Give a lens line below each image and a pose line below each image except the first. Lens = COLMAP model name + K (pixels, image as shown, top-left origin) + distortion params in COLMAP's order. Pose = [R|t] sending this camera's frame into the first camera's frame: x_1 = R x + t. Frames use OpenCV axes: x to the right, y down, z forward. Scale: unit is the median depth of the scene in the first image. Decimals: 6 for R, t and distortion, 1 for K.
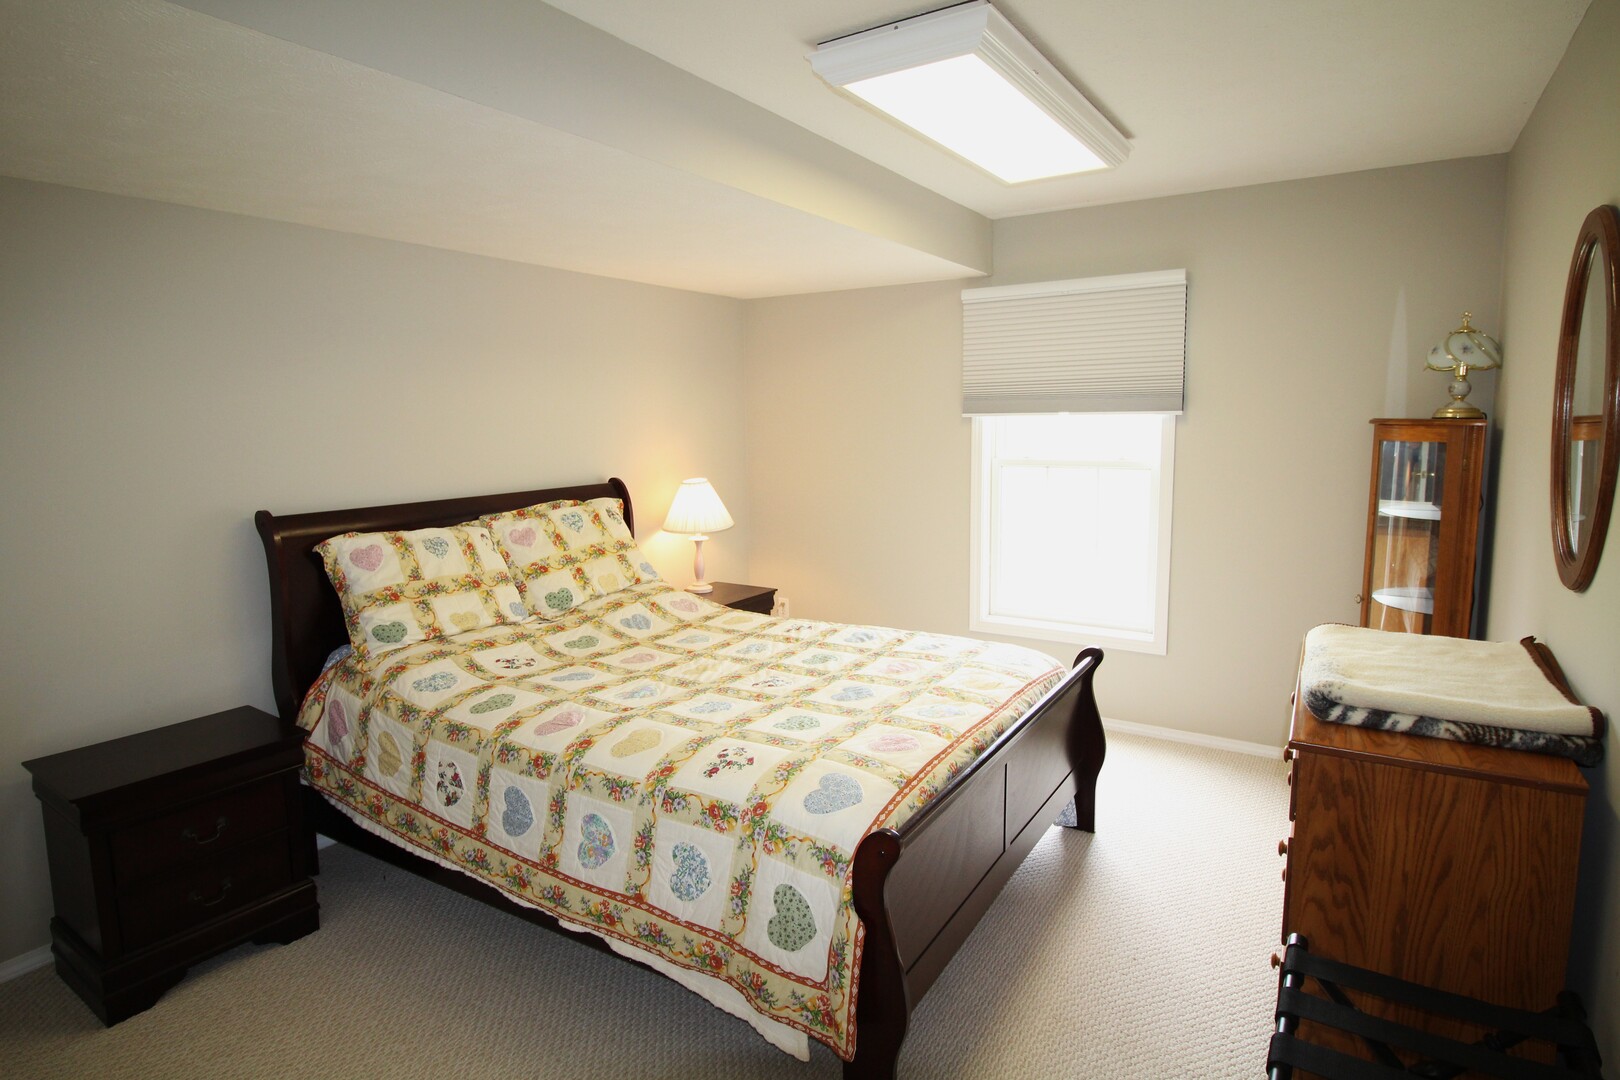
lens RADIAL K [[869.7, 0, 803.7], [0, 869.7, 523.4], [0, 0, 1]] dist [-0.004969, -0.000803]
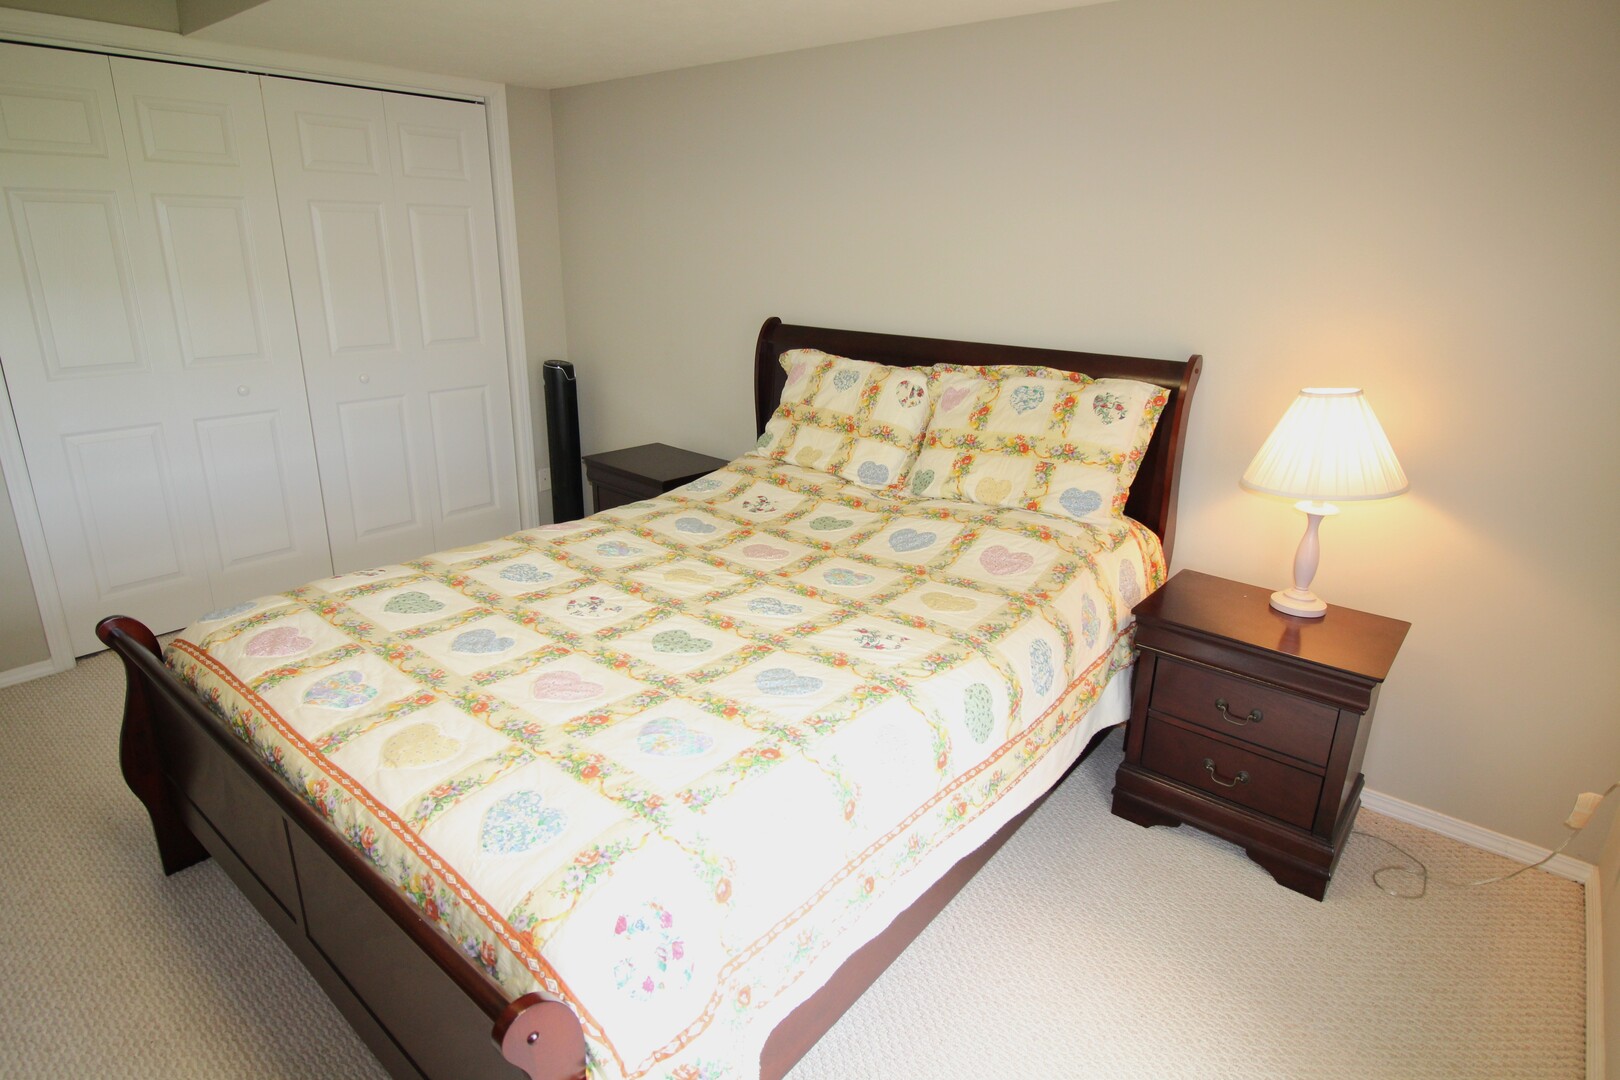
lens RADIAL K [[869.7, 0, 803.7], [0, 869.7, 523.4], [0, 0, 1]] dist [-0.004969, -0.000803]
pose [[-0.125104, 0.317381, -0.940010, 0.596181], [-0.137852, 0.932703, 0.333260, -0.153982], [0.982520, 0.171274, -0.072933, 1.156491]]
